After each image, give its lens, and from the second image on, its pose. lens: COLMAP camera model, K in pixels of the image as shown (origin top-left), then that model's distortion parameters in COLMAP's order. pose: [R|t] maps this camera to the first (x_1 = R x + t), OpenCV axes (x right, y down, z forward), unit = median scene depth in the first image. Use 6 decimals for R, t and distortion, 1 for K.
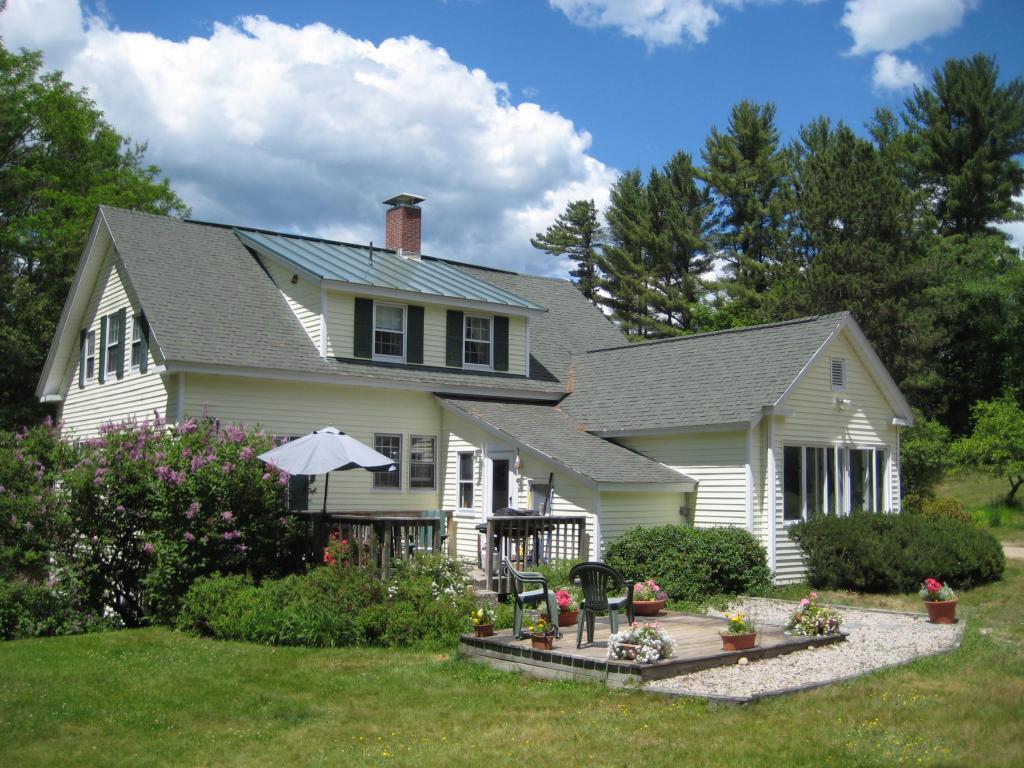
lens RADIAL K [[1055.7, 0, 505.4], [0, 1055.7, 385.8], [0, 0, 1]] dist [-0.097249, 0.000000]
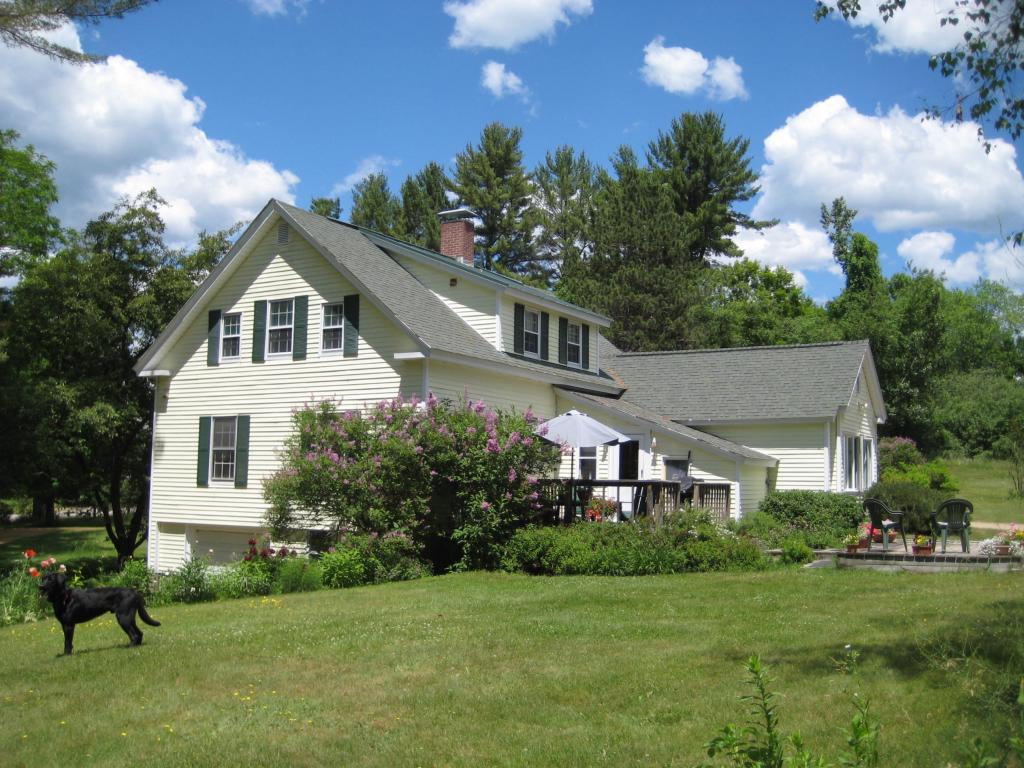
lens RADIAL K [[1055.7, 0, 515.1], [0, 1055.7, 386.0], [0, 0, 1]] dist [-0.097249, 0.000000]
pose [[0.930090, 0.042820, 0.364829, -0.553230], [-0.044587, 0.998999, -0.003582, 0.014487], [-0.364617, -0.012935, 0.931068, -0.113512]]
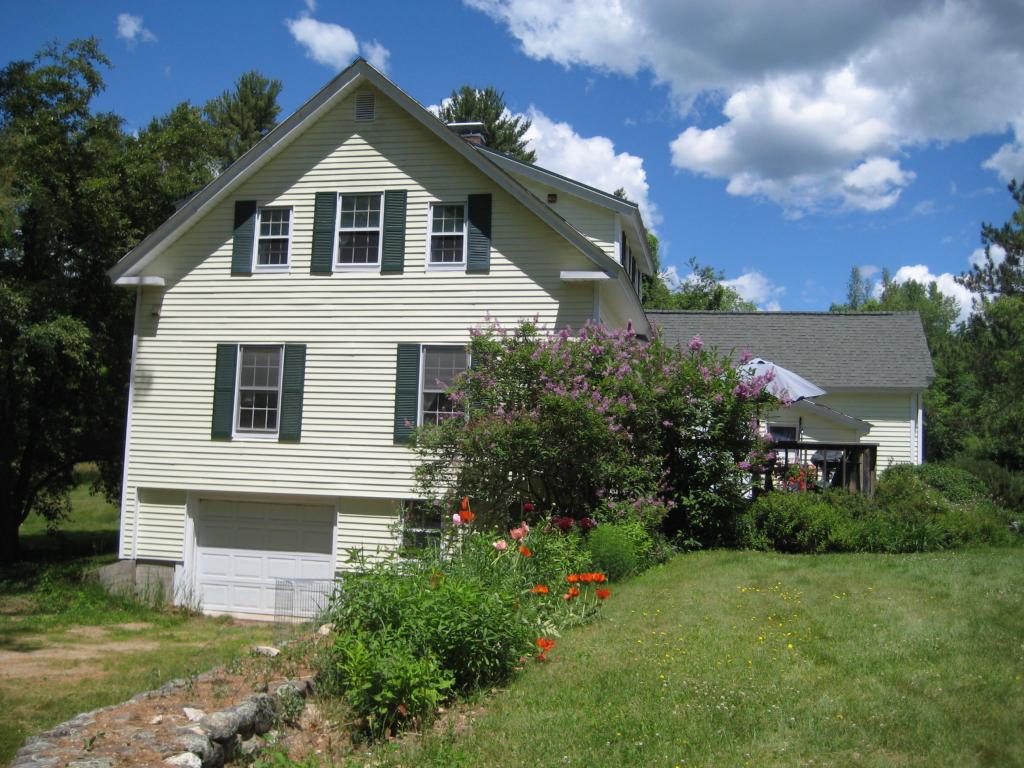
lens RADIAL K [[1055.7, 0, 508.1], [0, 1055.7, 382.4], [0, 0, 1]] dist [-0.097249, 0.000000]
pose [[0.754607, 0.085870, 0.650534, -0.824376], [-0.093360, 0.995365, -0.023092, 0.088330], [-0.649501, -0.043308, 0.759126, 0.296547]]
